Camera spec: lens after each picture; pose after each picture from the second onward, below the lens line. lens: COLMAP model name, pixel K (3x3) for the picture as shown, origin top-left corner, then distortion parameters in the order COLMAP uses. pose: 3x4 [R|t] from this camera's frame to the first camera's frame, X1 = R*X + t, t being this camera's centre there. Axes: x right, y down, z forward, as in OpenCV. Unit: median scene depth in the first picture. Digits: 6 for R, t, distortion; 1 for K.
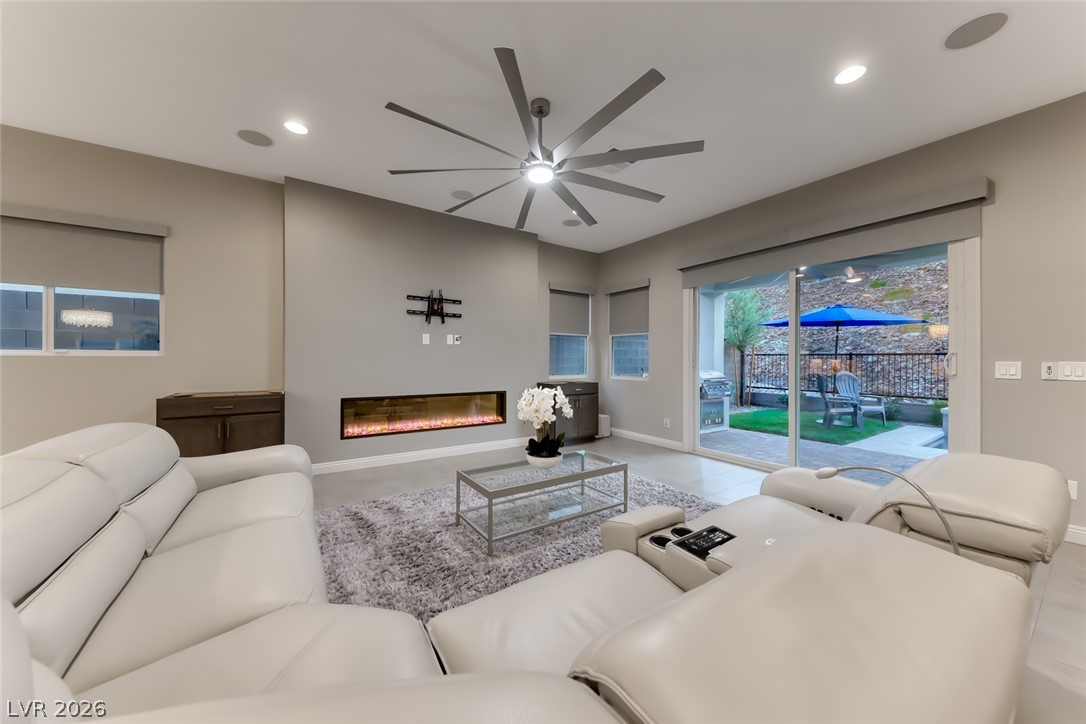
lens RADIAL K [[373.8, 0, 544.6], [0, 373.8, 350.3], [0, 0, 1]] dist [0.011619, -0.000019]
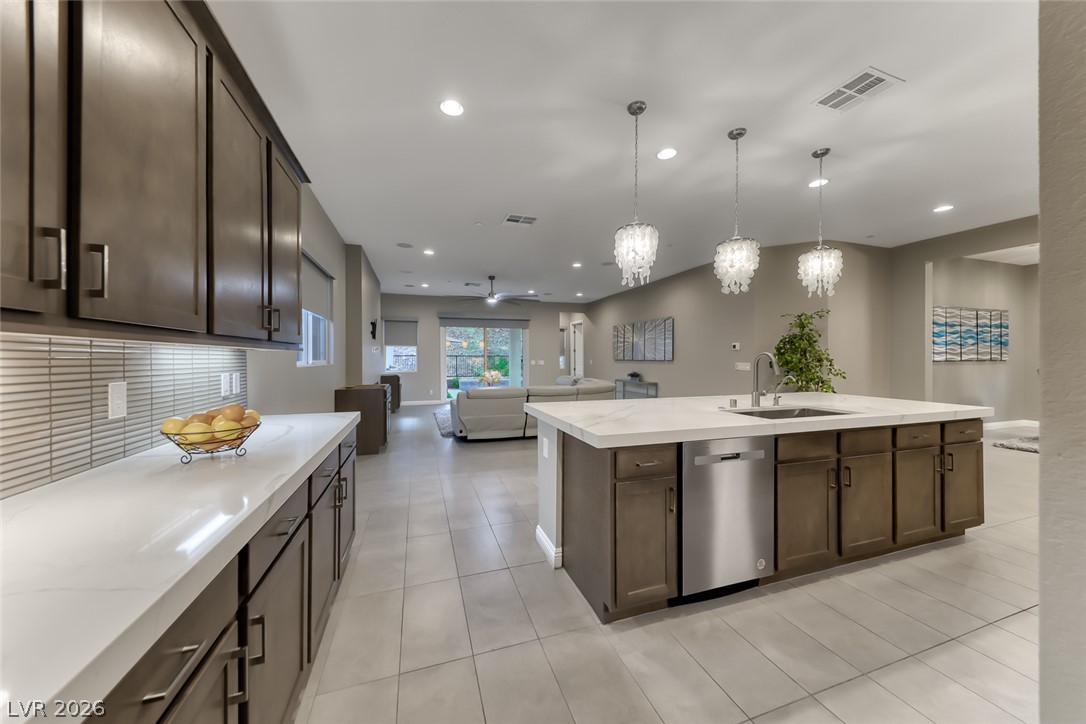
lens RADIAL K [[376.1, 0, 536.4], [0, 376.1, 357.5], [0, 0, 1]] dist [0.013458, 0.000010]
pose [[0.272309, -0.004273, 0.962200, -1.660213], [-0.021598, 0.999711, 0.010552, -0.030418], [-0.961967, -0.023655, 0.272138, -0.099734]]
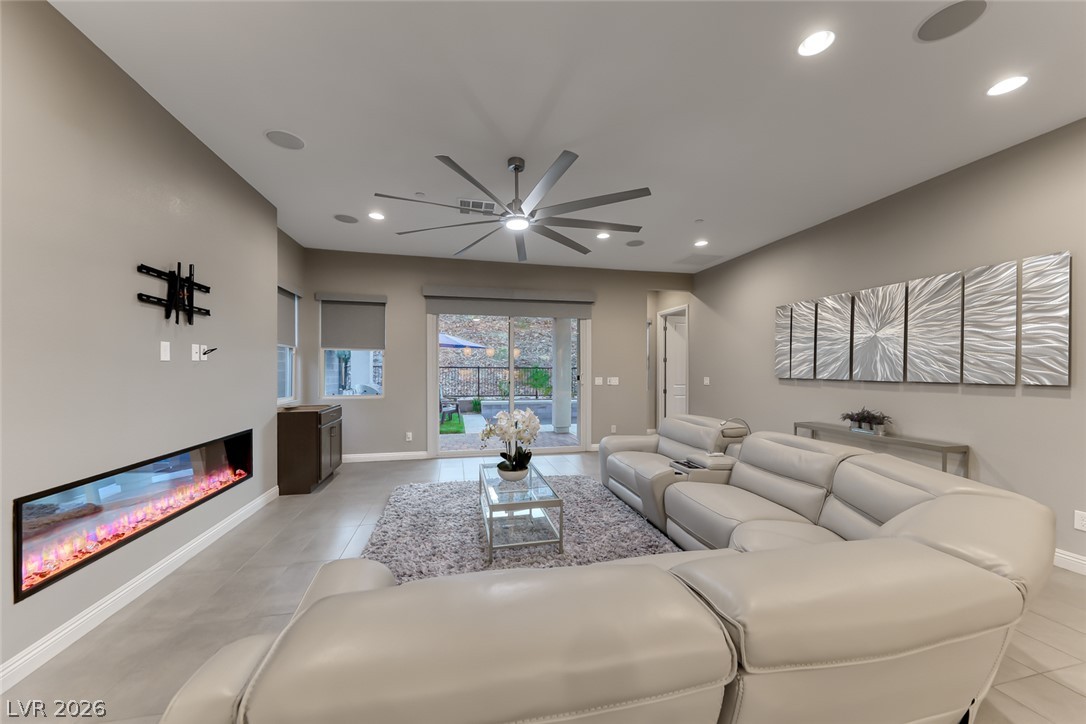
lens RADIAL K [[382.1, 0, 538.6], [0, 382.1, 364.6], [0, 0, 1]] dist [0.001754, -0.002767]
pose [[0.366138, 0.007412, 0.930531, -0.627466], [-0.025875, 0.999663, 0.002218, -0.025796], [-0.930201, -0.024890, 0.366207, 0.298018]]
